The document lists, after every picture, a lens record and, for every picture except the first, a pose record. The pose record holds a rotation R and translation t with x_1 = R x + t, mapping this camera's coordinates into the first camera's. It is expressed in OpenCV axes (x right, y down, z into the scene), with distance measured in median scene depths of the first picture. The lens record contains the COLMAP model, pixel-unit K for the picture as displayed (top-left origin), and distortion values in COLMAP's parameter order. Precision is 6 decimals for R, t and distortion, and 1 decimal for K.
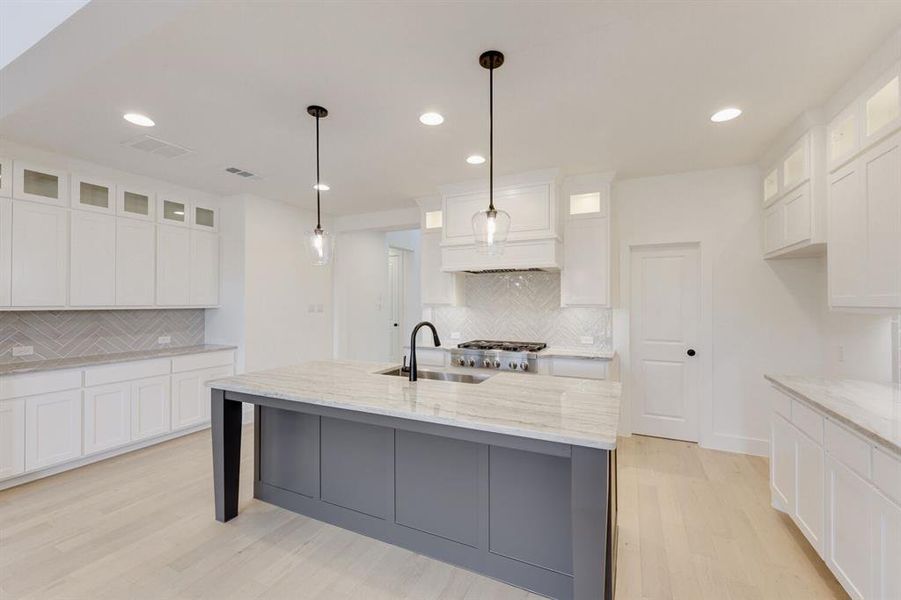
lens RADIAL K [[368.1, 0, 450.5], [0, 368.1, 300.0], [0, 0, 1]] dist [0.000575, 0.000050]
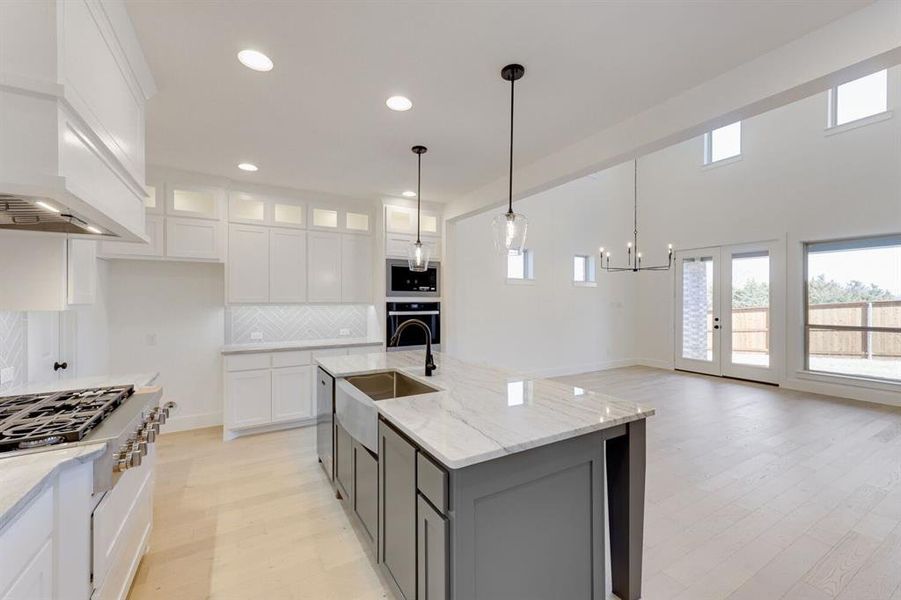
lens RADIAL K [[368.1, 0, 450.5], [0, 368.1, 300.0], [0, 0, 1]] dist [0.000575, 0.000050]
pose [[-0.828992, 0.001686, 0.559259, -0.704003], [-0.001319, 0.999987, -0.004969, 0.011088], [-0.559260, -0.004857, -0.828978, 1.746166]]
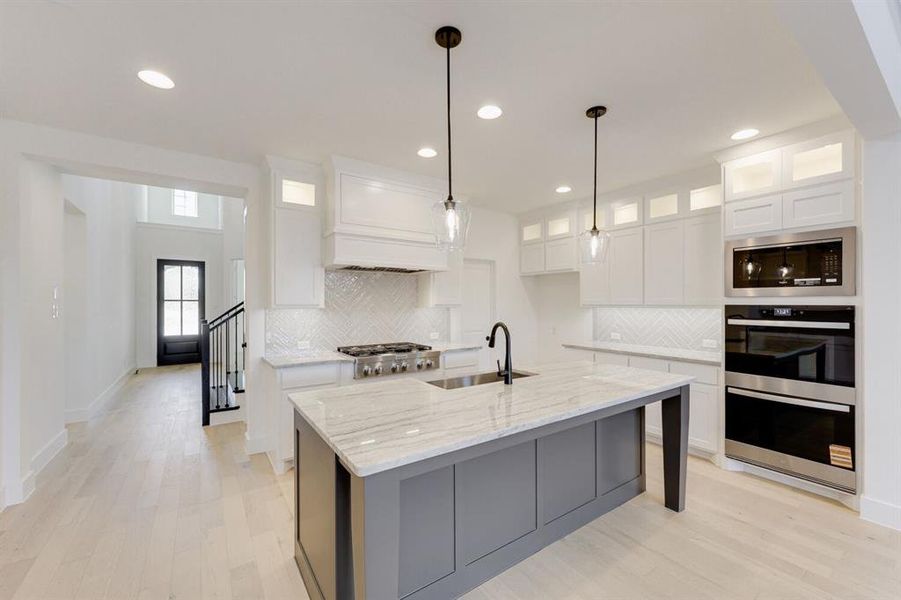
lens RADIAL K [[375.1, 0, 456.1], [0, 375.1, 303.3], [0, 0, 1]] dist [0.000839, 0.000008]
pose [[0.506781, -0.000788, 0.862074, -0.973871], [-0.003581, 0.999989, 0.003019, 0.007222], [-0.862067, -0.004617, 0.506773, 0.594907]]
